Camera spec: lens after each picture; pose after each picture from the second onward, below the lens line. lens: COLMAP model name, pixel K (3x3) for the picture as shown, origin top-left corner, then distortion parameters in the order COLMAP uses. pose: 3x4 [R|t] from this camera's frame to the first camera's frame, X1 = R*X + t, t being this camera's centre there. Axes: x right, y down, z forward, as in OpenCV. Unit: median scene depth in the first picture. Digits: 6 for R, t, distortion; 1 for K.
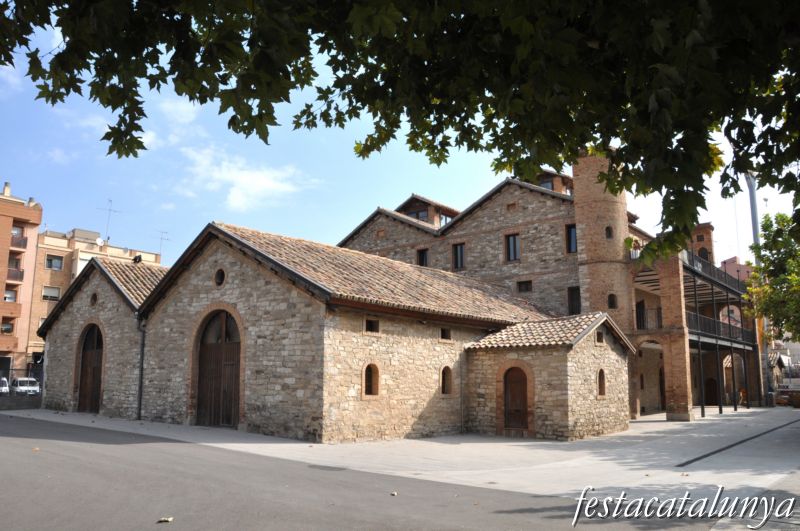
lens RADIAL K [[640.8, 0, 403.8], [0, 640.8, 266.6], [0, 0, 1]] dist [-0.117718, 0.025920]
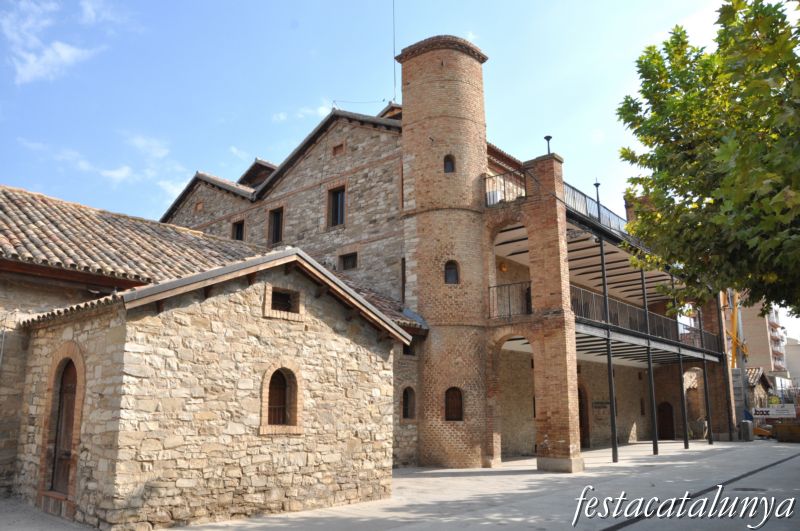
lens RADIAL K [[640.8, 0, 396.2], [0, 640.8, 265.1], [0, 0, 1]] dist [-0.117718, 0.025920]
pose [[0.999813, -0.010774, -0.016057, 0.254122], [0.009937, 0.998632, -0.051338, 0.070585], [0.016588, 0.051169, 0.998552, 0.337148]]
